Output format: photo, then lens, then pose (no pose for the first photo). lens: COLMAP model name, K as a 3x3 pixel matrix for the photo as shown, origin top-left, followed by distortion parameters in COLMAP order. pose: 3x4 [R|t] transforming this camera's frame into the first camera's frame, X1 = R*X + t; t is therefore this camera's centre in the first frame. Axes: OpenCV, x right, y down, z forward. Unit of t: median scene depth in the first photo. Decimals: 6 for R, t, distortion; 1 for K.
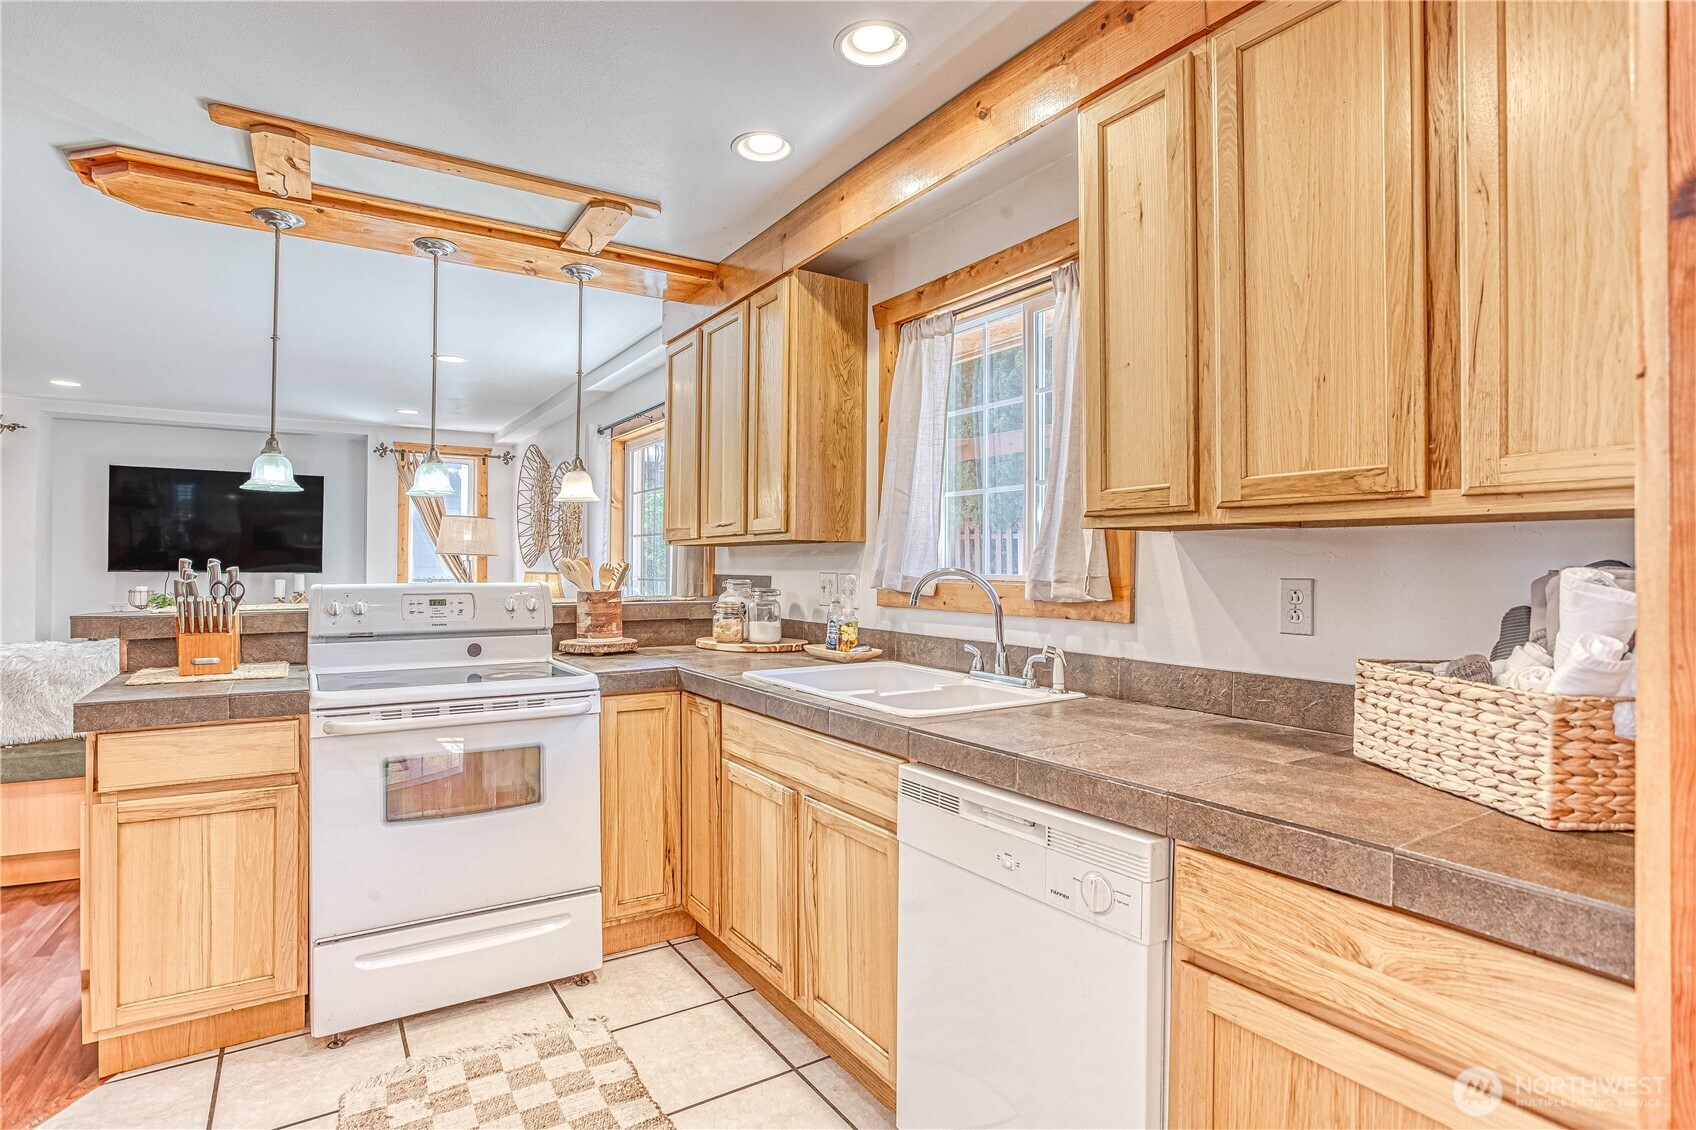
lens RADIAL K [[827.3, 0, 848.6], [0, 827.3, 566.0], [0, 0, 1]] dist [-0.021738, 0.004020]
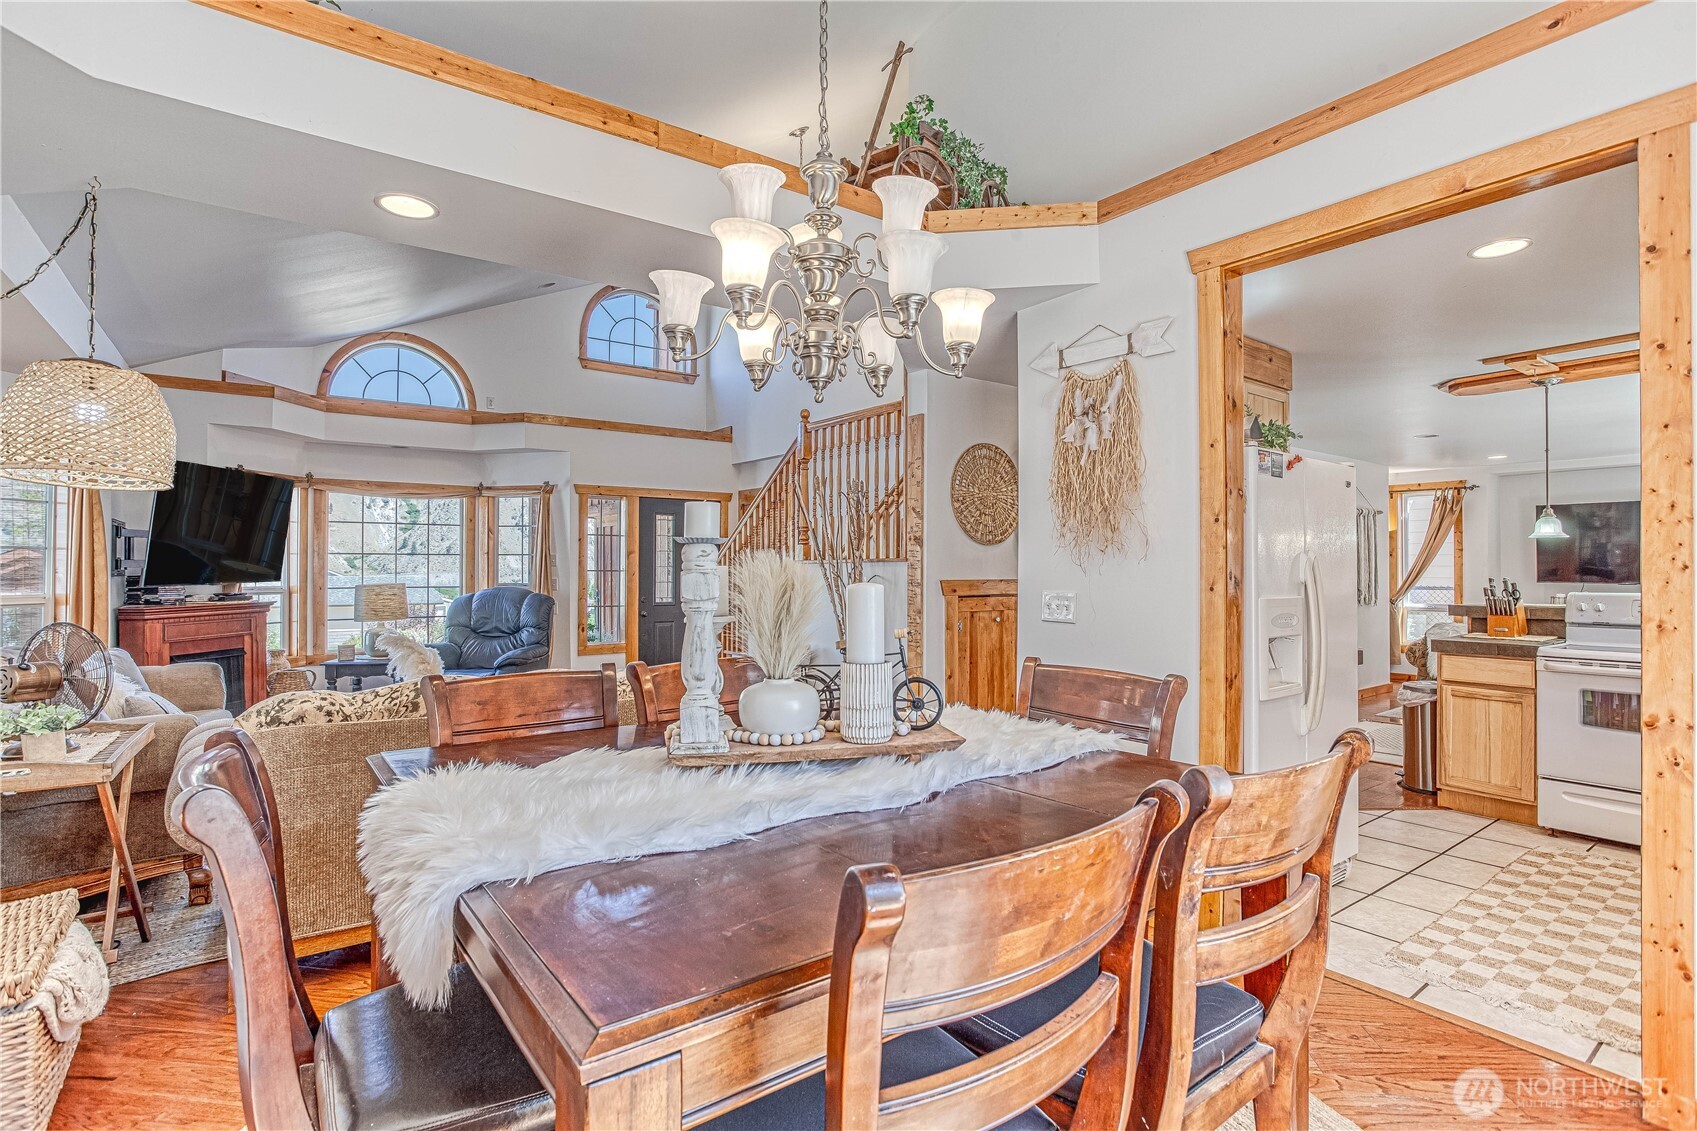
lens RADIAL K [[827.8, 0, 852.8], [0, 827.8, 564.0], [0, 0, 1]] dist [-0.021738, 0.004020]
pose [[0.070705, -0.014310, -0.997395, 1.151925], [0.000059, 0.999897, -0.014341, -0.013818], [0.997497, 0.000955, 0.070699, -0.746693]]
